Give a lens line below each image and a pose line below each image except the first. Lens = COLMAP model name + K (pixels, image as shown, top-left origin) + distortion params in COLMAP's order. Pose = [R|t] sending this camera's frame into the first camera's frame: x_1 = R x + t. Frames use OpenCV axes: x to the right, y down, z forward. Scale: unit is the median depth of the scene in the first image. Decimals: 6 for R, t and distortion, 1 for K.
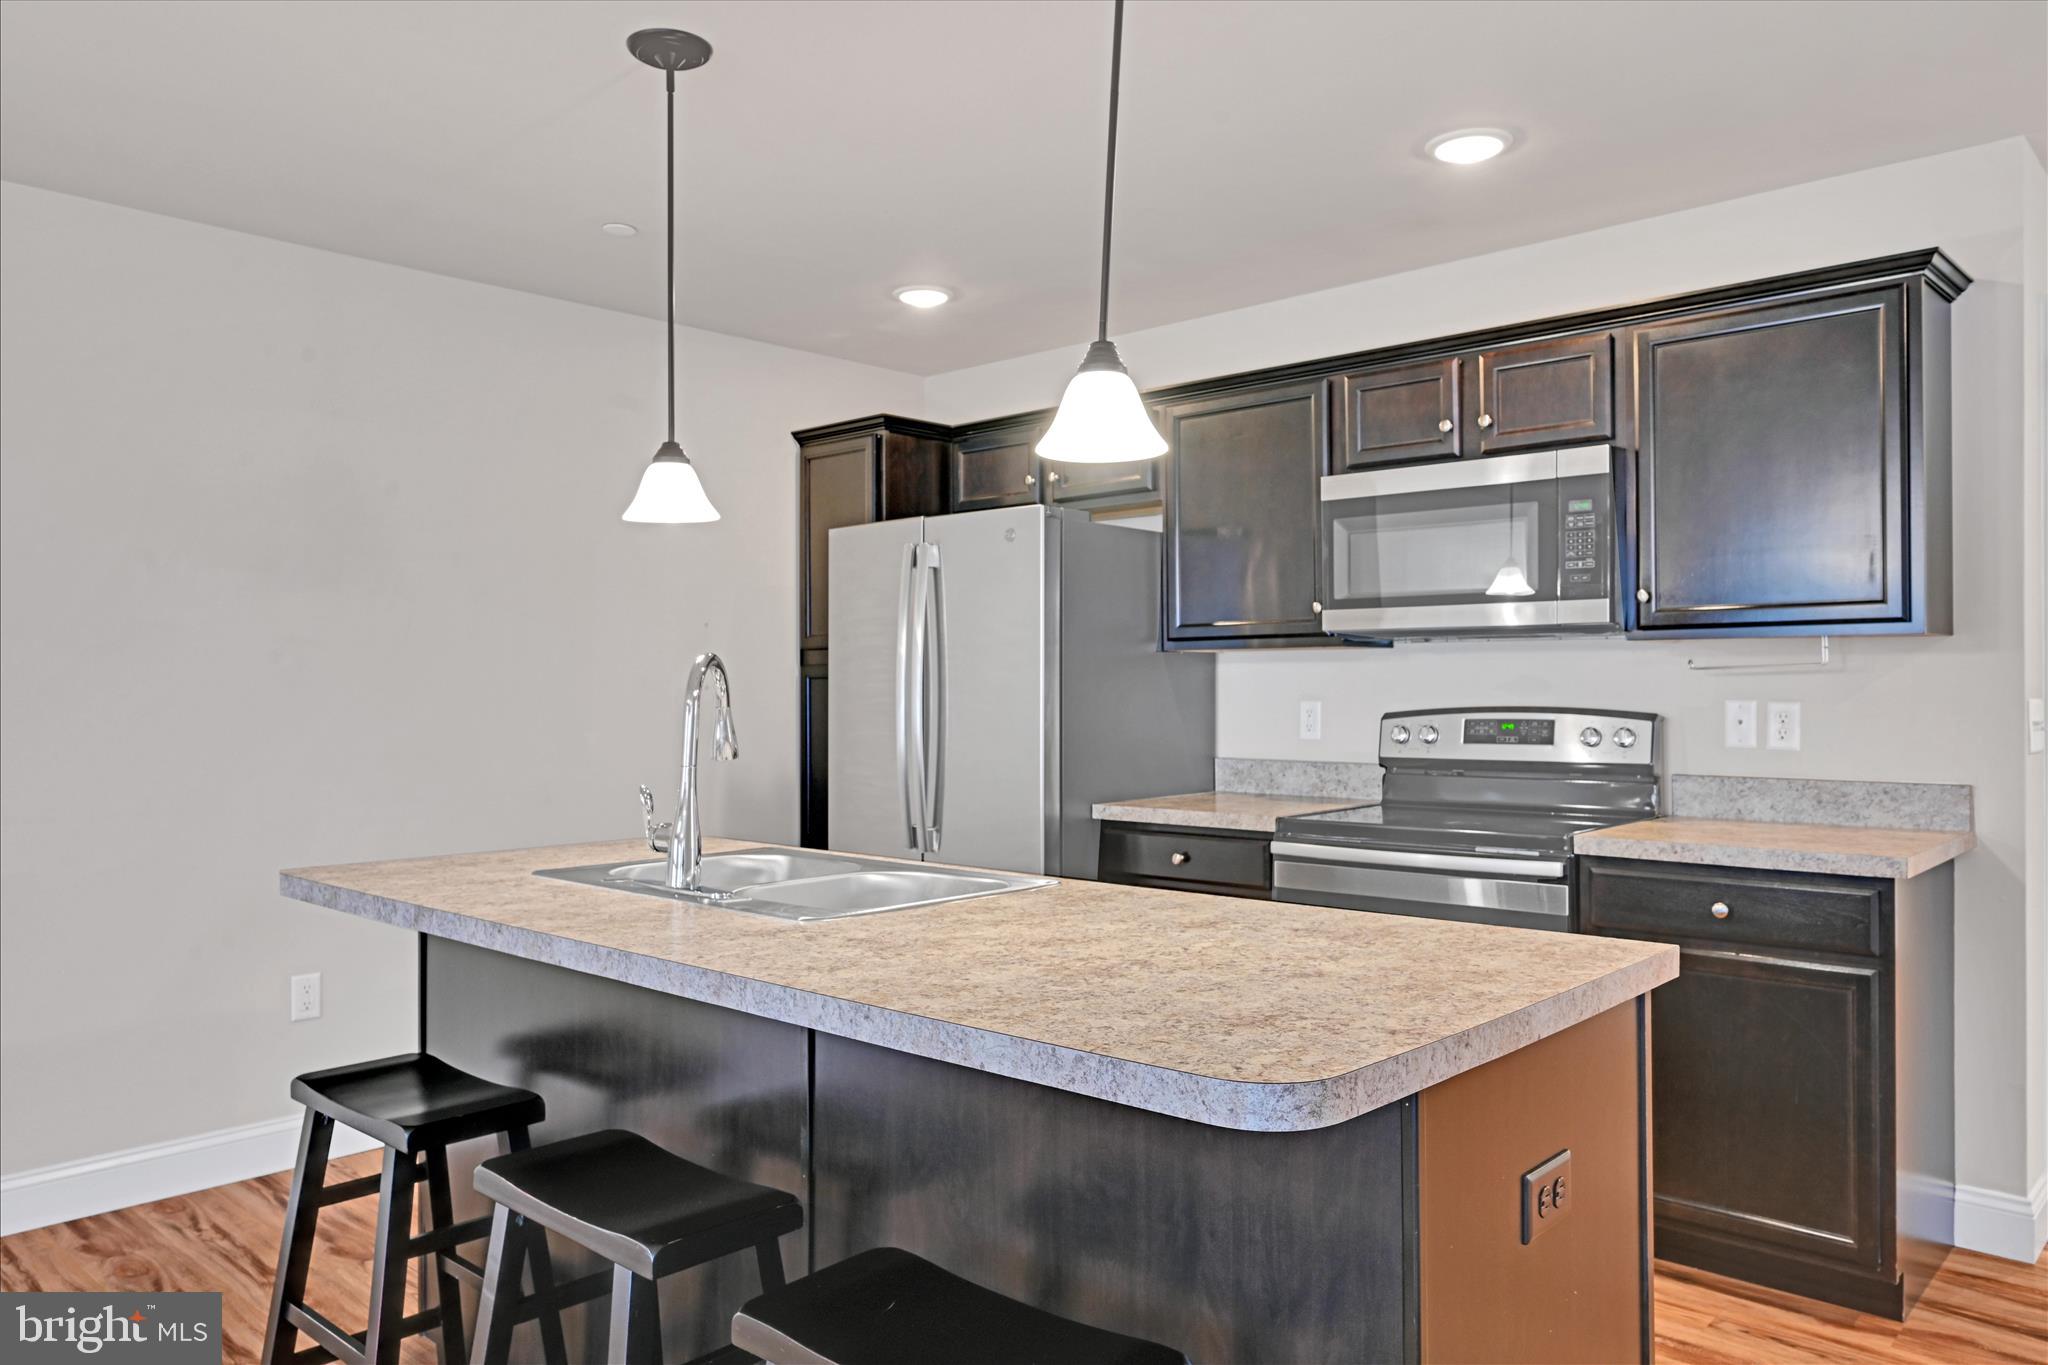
lens RADIAL K [[1411.5, 0, 1036.5], [0, 1411.5, 677.3], [0, 0, 1]] dist [-0.009345, -0.000776]
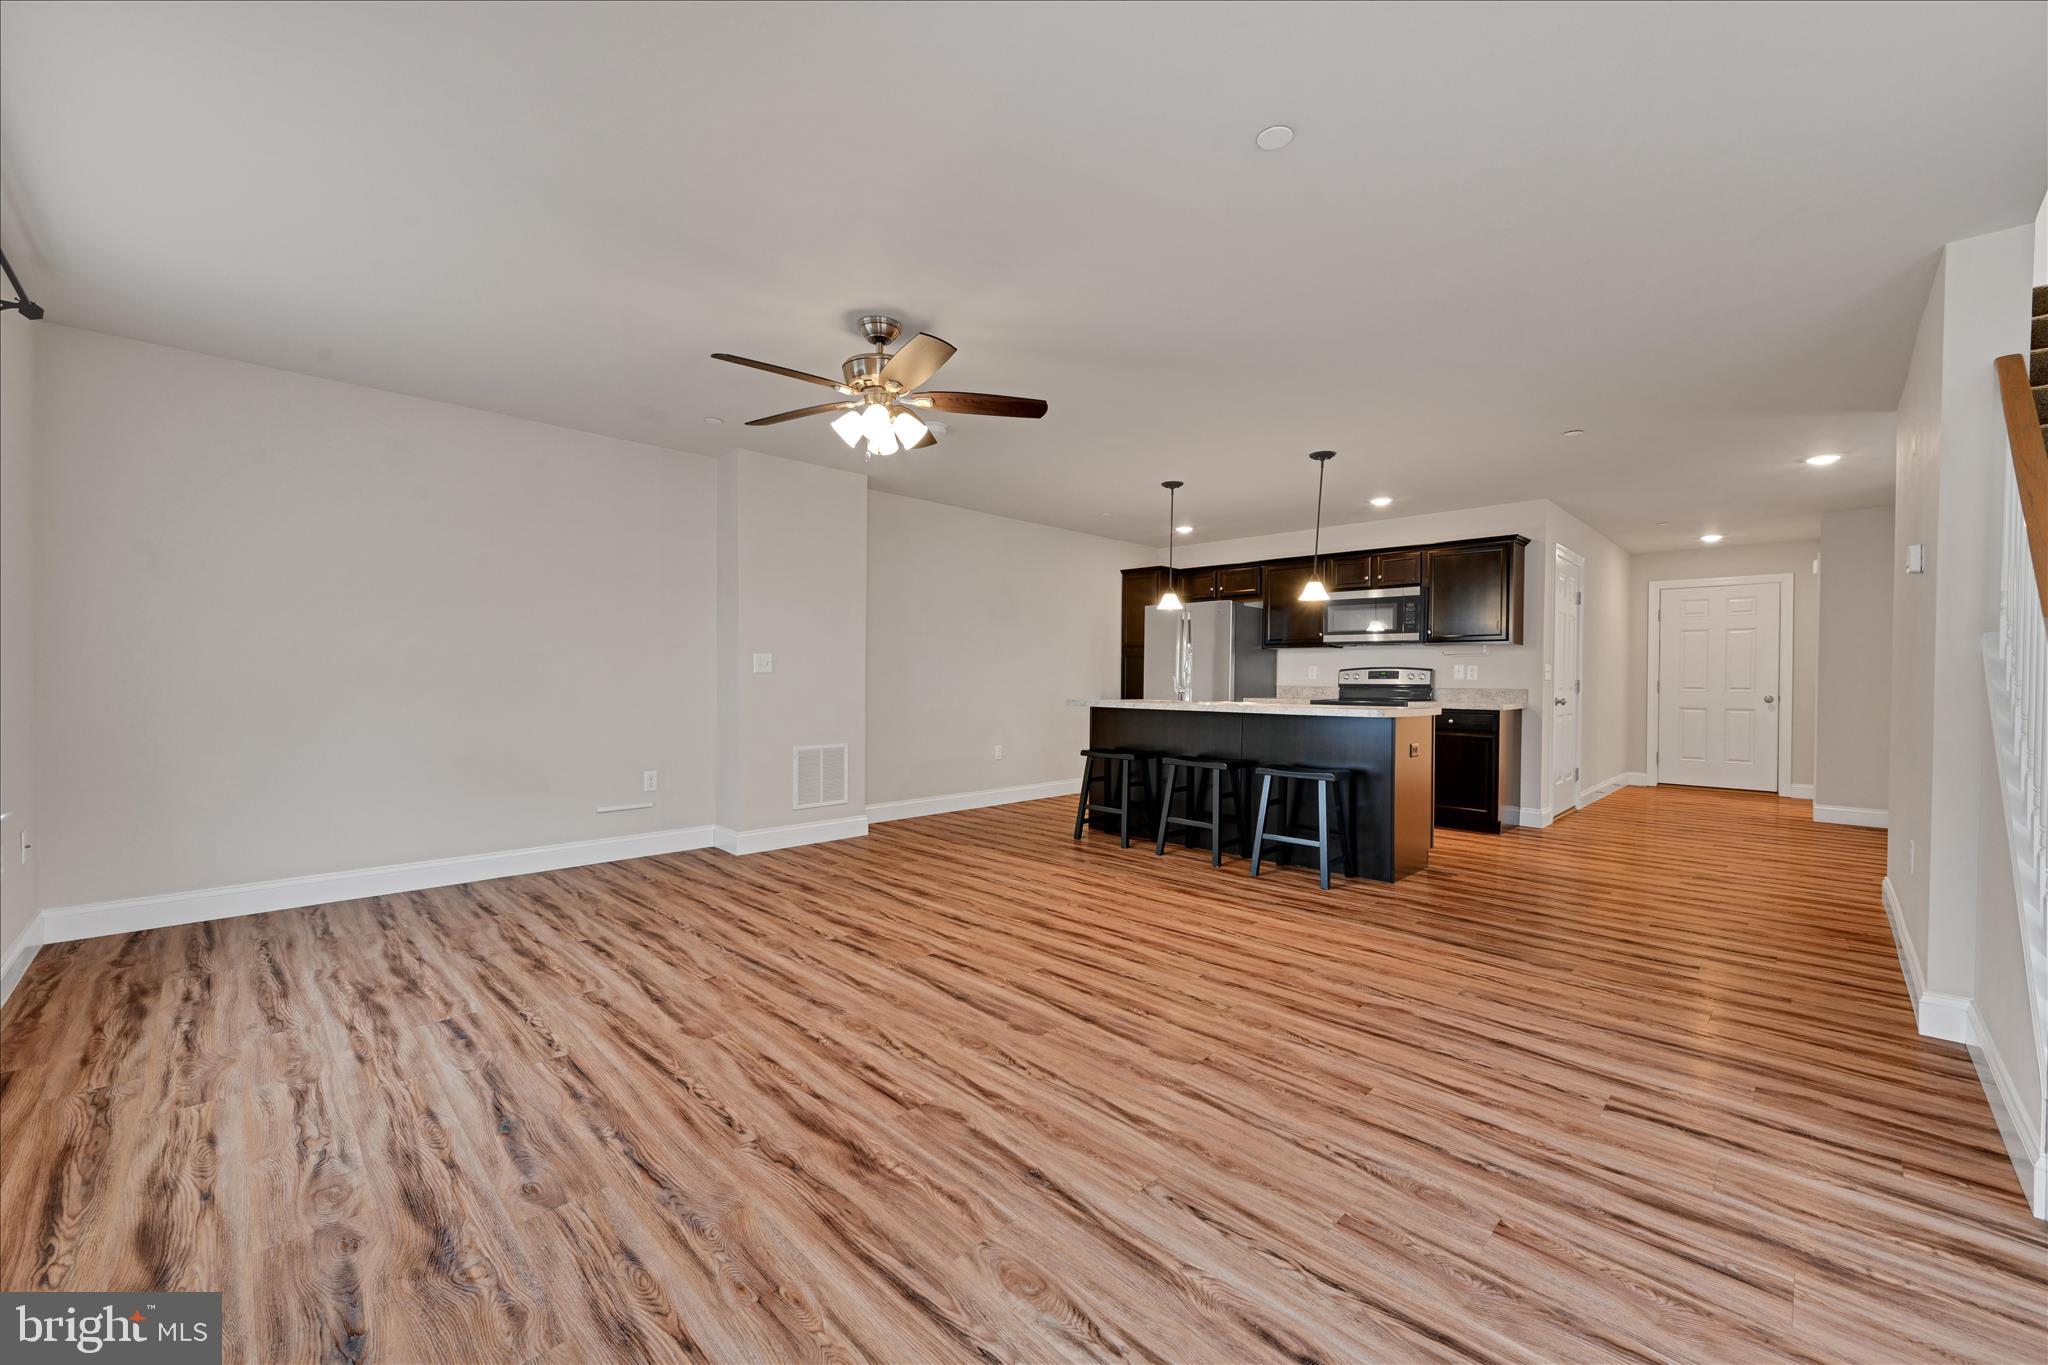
lens RADIAL K [[815.9, 0, 1031.1], [0, 815.9, 683.7], [0, 0, 1]] dist [-0.002205, 0.000180]
pose [[0.999393, 0.013182, -0.032258, -0.409597], [-0.012737, 0.999821, 0.013965, 0.045510], [0.032436, -0.013545, 0.999382, -0.881439]]
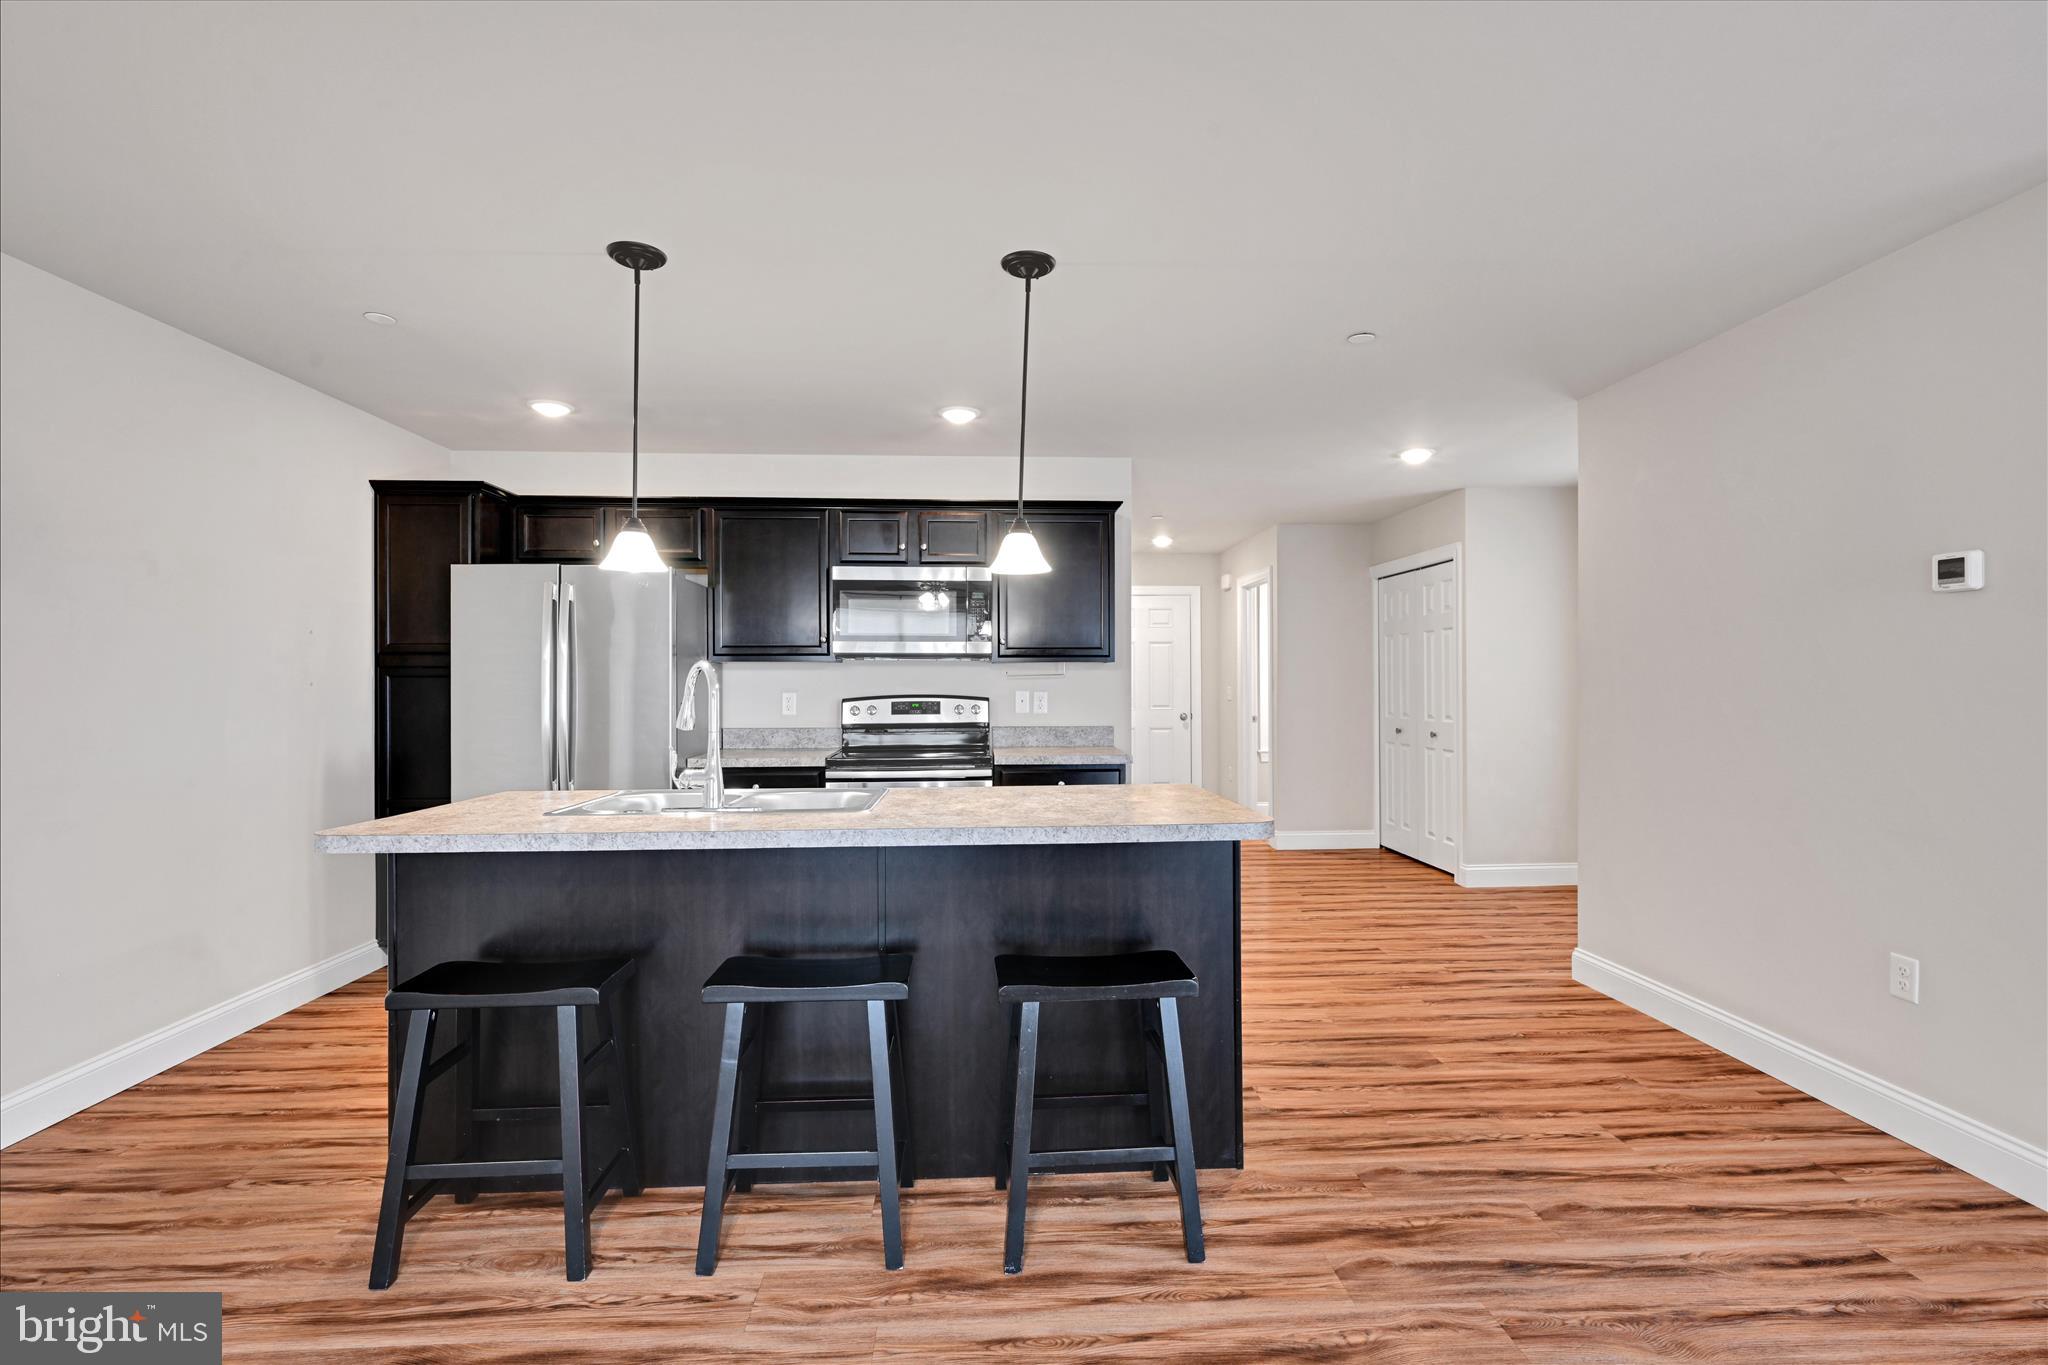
lens RADIAL K [[936.4, 0, 1023.0], [0, 936.4, 685.9], [0, 0, 1]] dist [-0.000784, -0.000380]
pose [[0.698330, 0.000114, 0.715776, -0.500598], [-0.005241, 0.999974, 0.004955, 0.002061], [-0.715757, -0.007212, 0.698313, 0.009480]]
